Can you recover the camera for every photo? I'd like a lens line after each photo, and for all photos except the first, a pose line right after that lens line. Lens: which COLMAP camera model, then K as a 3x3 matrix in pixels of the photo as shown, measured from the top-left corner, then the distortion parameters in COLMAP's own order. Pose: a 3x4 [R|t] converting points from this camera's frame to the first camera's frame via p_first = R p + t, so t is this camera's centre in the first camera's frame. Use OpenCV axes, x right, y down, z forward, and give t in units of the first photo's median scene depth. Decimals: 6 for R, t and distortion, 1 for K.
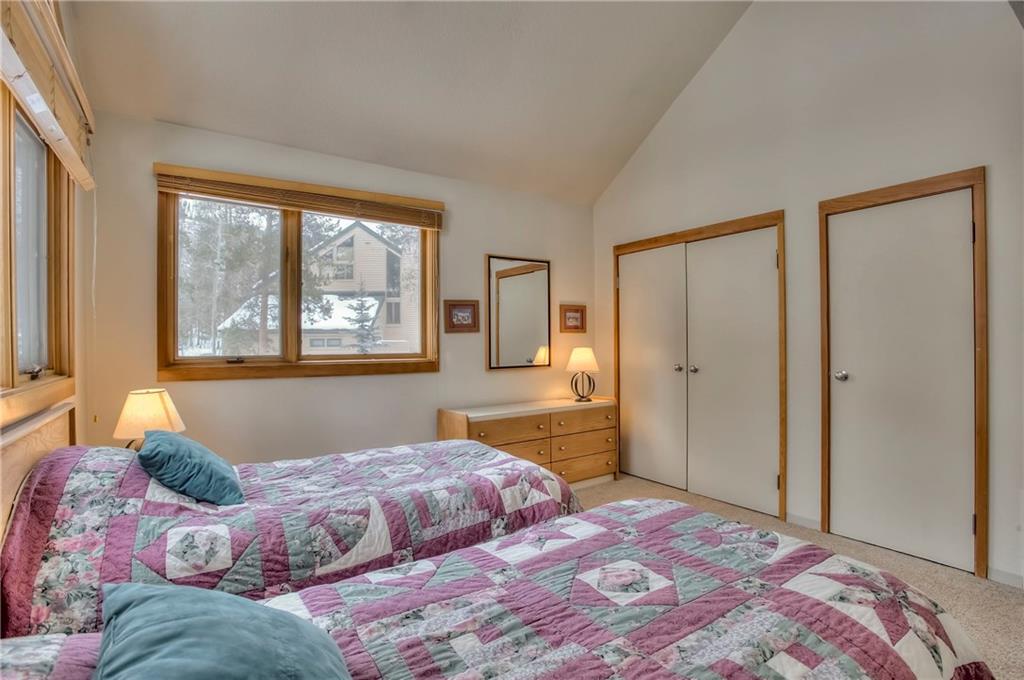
lens RADIAL K [[494.4, 0, 516.6], [0, 494.4, 340.6], [0, 0, 1]] dist [-0.066005, 0.022782]
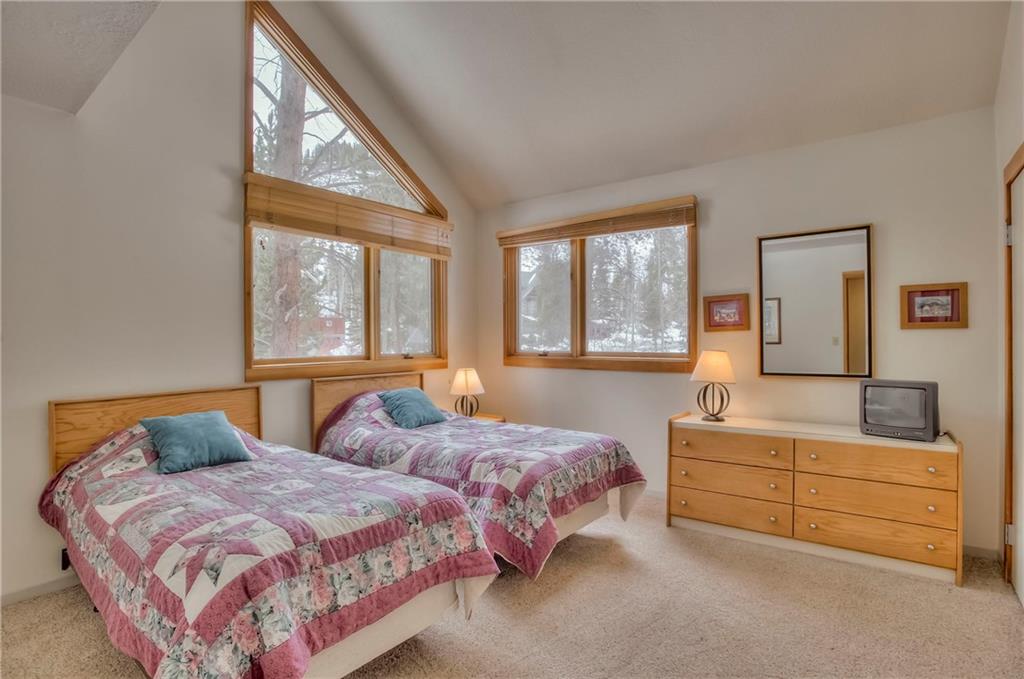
lens RADIAL K [[494.4, 0, 511.9], [0, 494.4, 339.2], [0, 0, 1]] dist [-0.066005, 0.022782]
pose [[0.307335, 0.006106, -0.951582, 0.701241], [0.006717, 0.999941, 0.008585, -0.014595], [0.951578, -0.009030, 0.307276, 0.410299]]
